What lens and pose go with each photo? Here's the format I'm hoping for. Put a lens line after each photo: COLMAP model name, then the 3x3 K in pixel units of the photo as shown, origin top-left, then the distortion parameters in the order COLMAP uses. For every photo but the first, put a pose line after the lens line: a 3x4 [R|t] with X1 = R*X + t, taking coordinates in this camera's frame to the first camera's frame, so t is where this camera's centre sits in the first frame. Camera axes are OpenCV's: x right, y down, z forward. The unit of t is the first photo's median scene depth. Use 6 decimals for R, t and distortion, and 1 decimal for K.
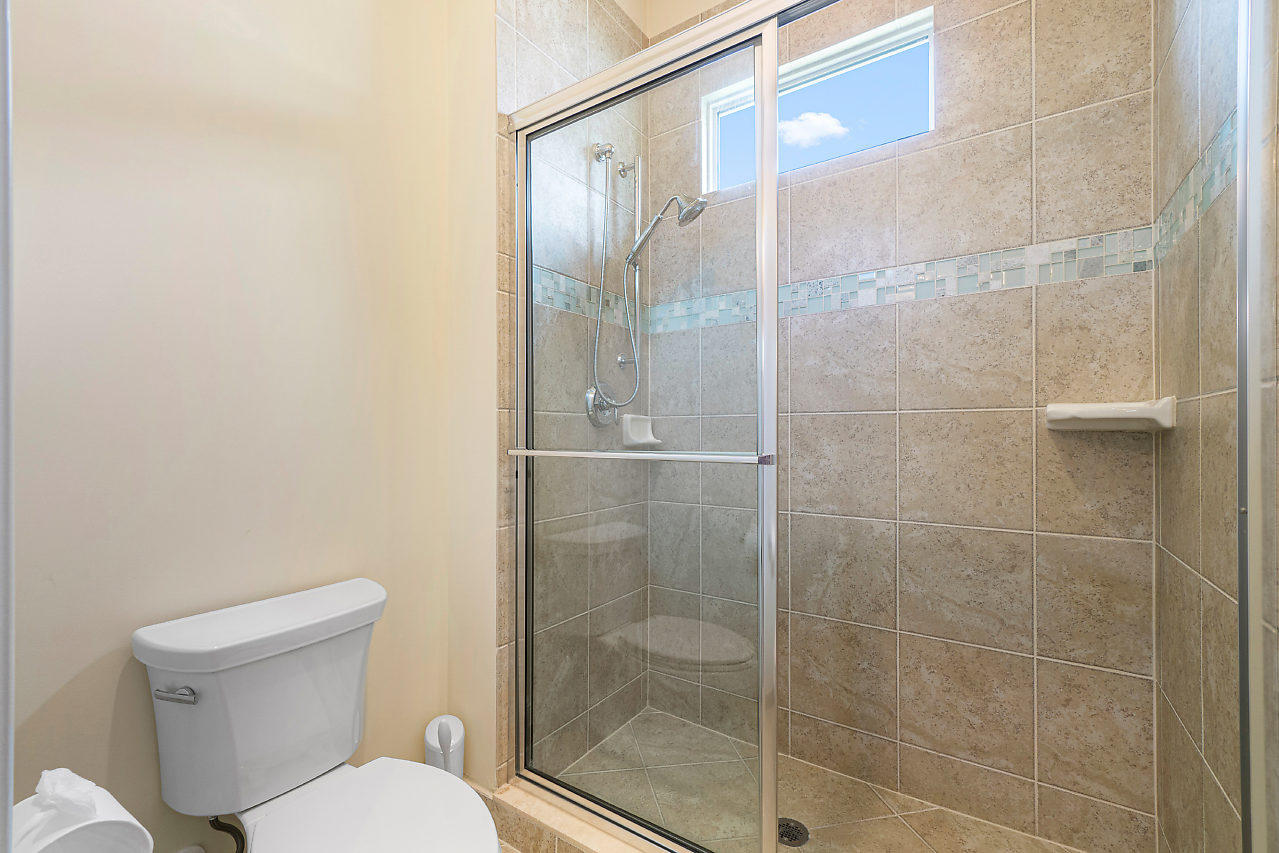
lens RADIAL K [[557.8, 0, 636.2], [0, 557.8, 429.3], [0, 0, 1]] dist [0.003103, 0.000032]
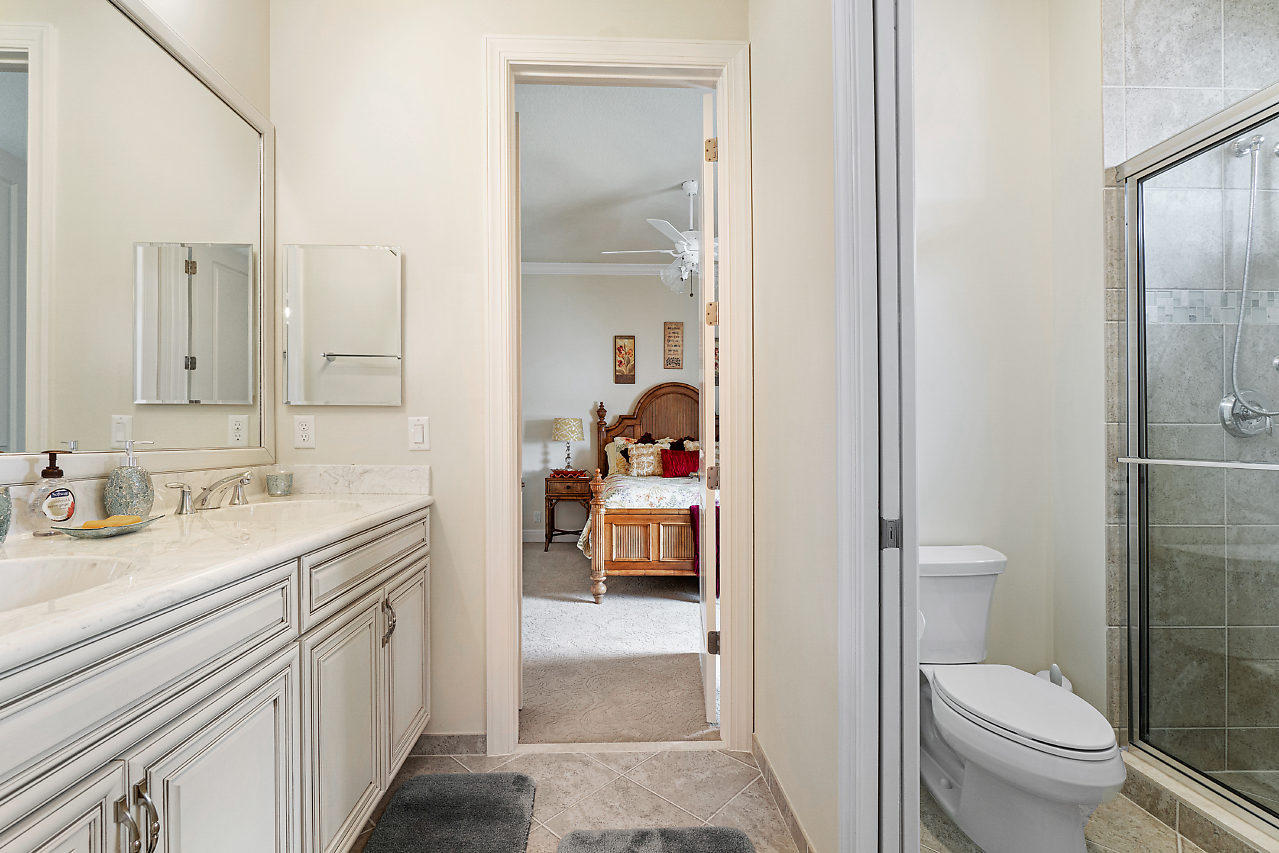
lens RADIAL K [[557.8, 0, 635.2], [0, 557.8, 431.7], [0, 0, 1]] dist [0.003103, 0.000032]
pose [[0.594034, -0.005541, -0.804421, 0.102090], [0.001652, 0.999983, -0.005669, -0.011426], [0.804438, 0.002039, 0.594033, -0.463923]]
